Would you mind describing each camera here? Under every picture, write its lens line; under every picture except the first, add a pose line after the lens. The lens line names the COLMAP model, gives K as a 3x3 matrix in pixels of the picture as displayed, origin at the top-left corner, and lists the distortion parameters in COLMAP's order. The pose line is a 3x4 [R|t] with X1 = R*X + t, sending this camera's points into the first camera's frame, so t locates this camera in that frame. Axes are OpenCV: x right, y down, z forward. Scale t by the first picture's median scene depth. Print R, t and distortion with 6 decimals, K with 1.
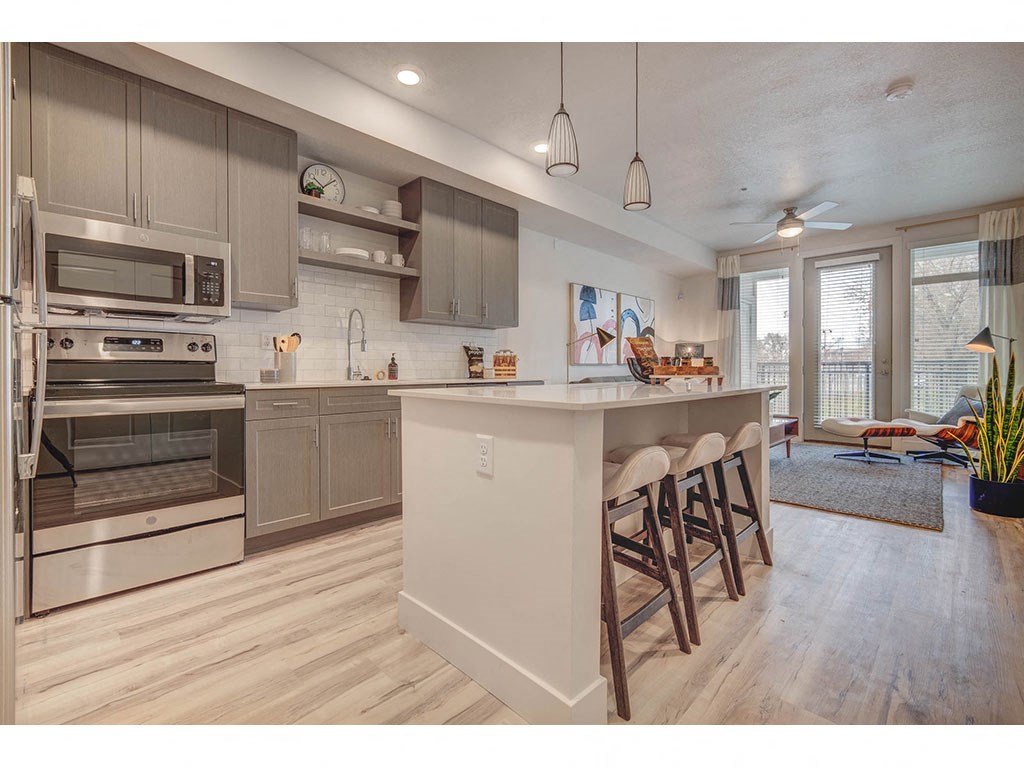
lens RADIAL K [[470.9, 0, 506.7], [0, 470.9, 372.8], [0, 0, 1]] dist [-0.002495, -0.000890]
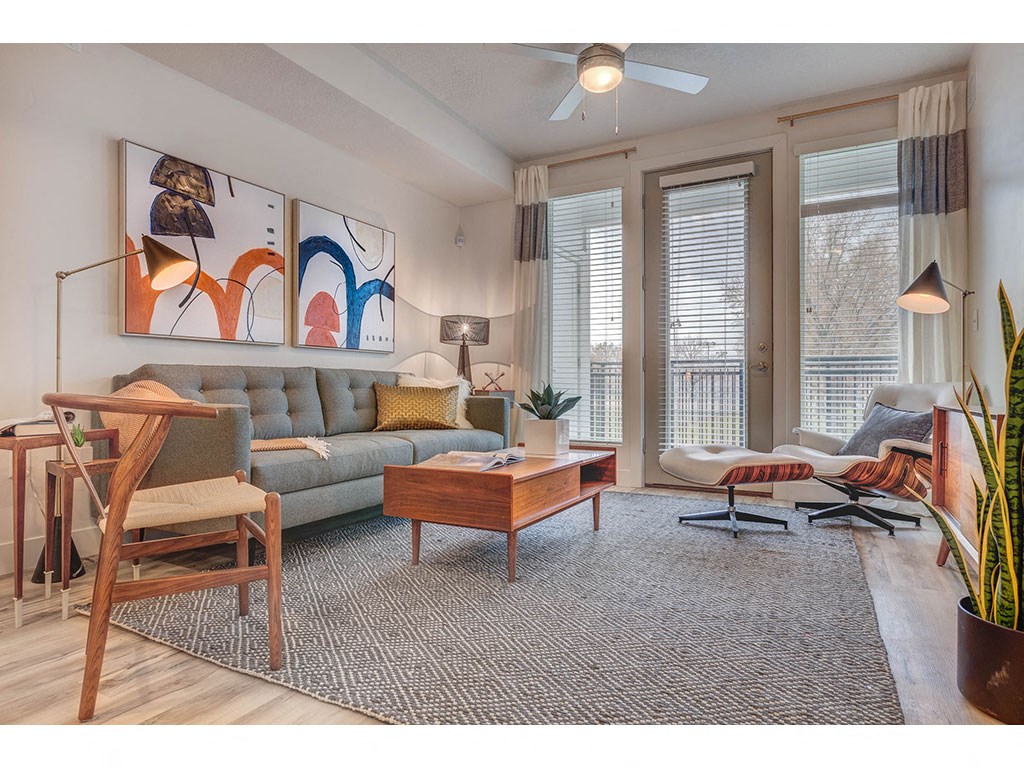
lens RADIAL K [[573.4, 0, 505.2], [0, 573.4, 387.9], [0, 0, 1]] dist [-0.011977, -0.002417]
pose [[0.968744, 0.001141, 0.248059, 0.353843], [-0.000219, 0.999993, -0.003745, 0.033156], [-0.248062, 0.003574, 0.968738, 0.434670]]
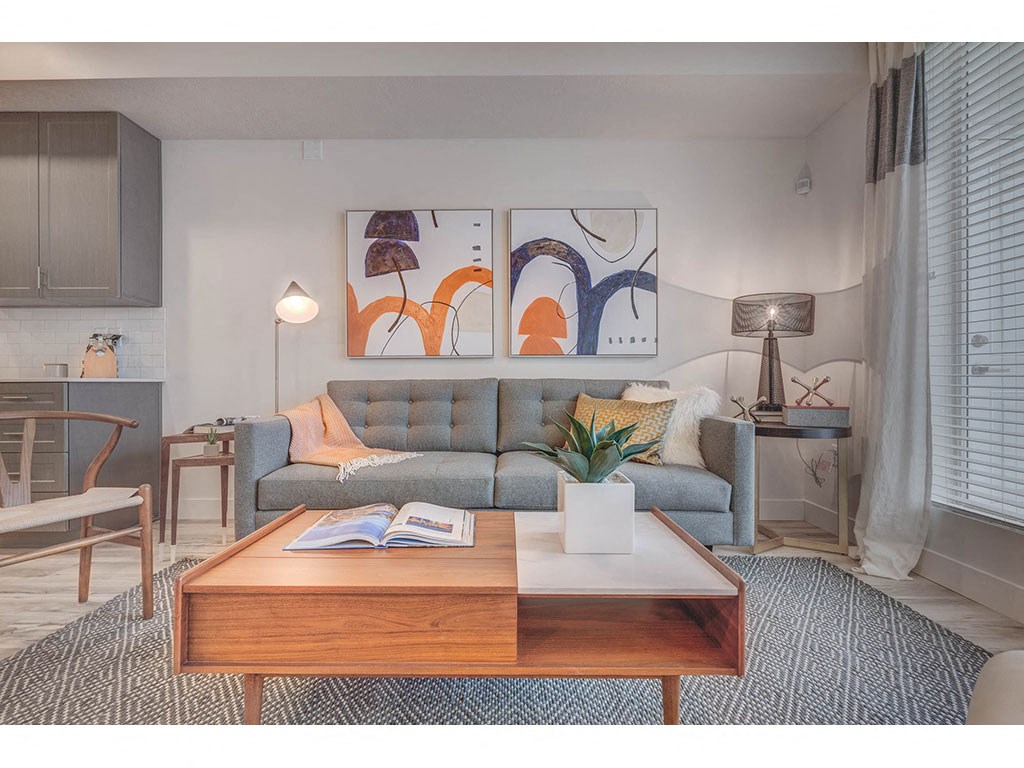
lens RADIAL K [[470.9, 0, 510.6], [0, 470.9, 379.4], [0, 0, 1]] dist [-0.002495, -0.000890]
pose [[0.685802, -0.003542, -0.727780, 0.695701], [-0.003878, 0.999956, -0.008521, 0.012447], [0.727778, 0.008666, 0.685758, 0.780565]]
